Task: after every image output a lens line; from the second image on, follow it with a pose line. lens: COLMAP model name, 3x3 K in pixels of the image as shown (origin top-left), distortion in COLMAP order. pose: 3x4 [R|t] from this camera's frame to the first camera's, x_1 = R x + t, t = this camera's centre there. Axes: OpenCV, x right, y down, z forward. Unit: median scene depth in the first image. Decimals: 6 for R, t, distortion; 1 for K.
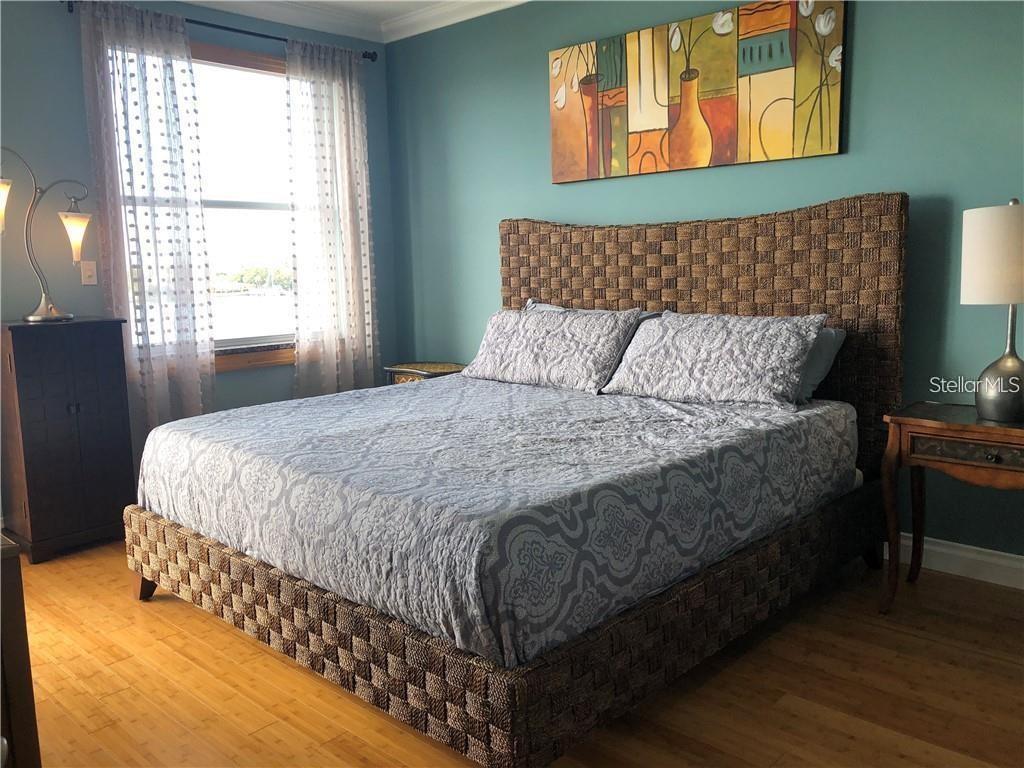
lens RADIAL K [[843.7, 0, 511.2], [0, 843.7, 384.6], [0, 0, 1]] dist [0.031971, -0.035519]
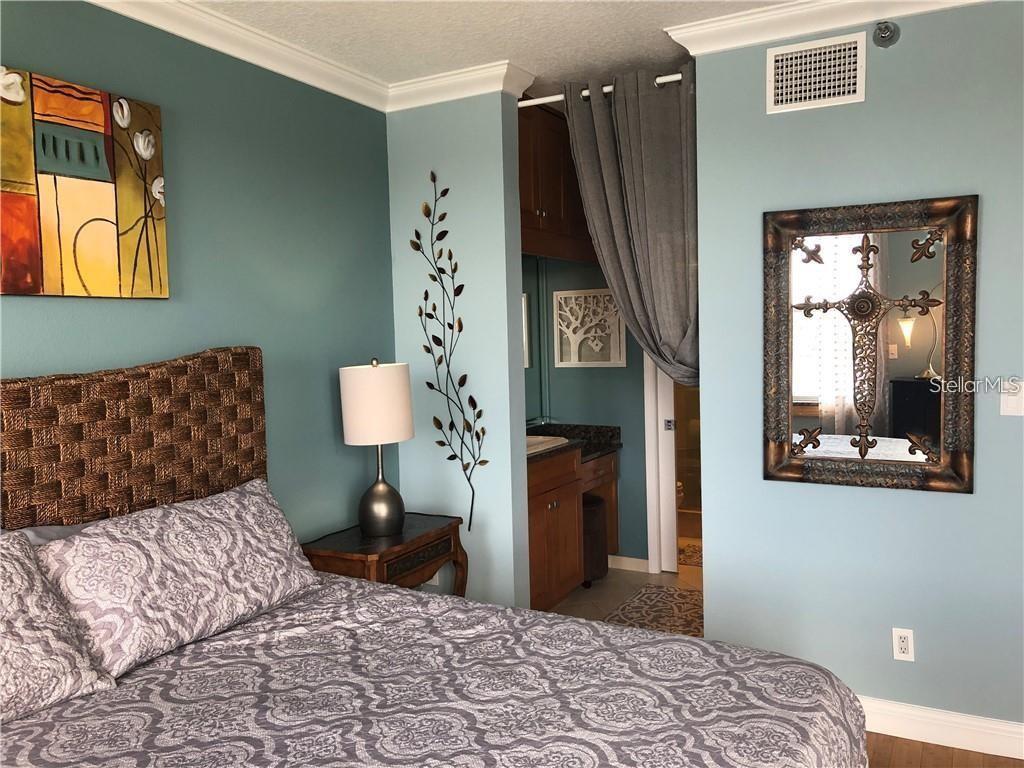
lens RADIAL K [[843.7, 0, 514.1], [0, 843.7, 388.3], [0, 0, 1]] dist [0.031971, -0.035519]
pose [[-0.259957, -0.039015, 0.964832, -0.519537], [0.168198, 0.982079, 0.085030, -0.190645], [-0.950858, 0.184387, -0.248736, 0.865741]]
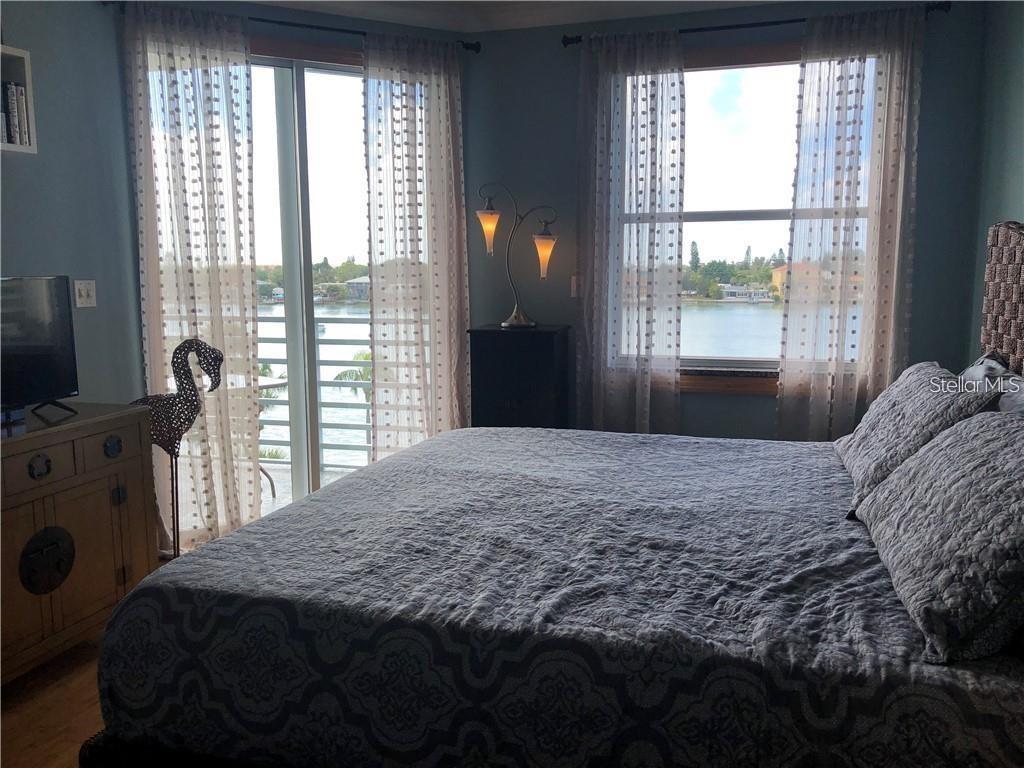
lens RADIAL K [[843.7, 0, 510.2], [0, 843.7, 378.0], [0, 0, 1]] dist [0.031971, -0.035519]
pose [[0.439354, 0.134371, -0.888207, 0.538722], [-0.130439, 0.987813, 0.084918, -0.111226], [0.888793, 0.078548, 0.451527, 0.502077]]
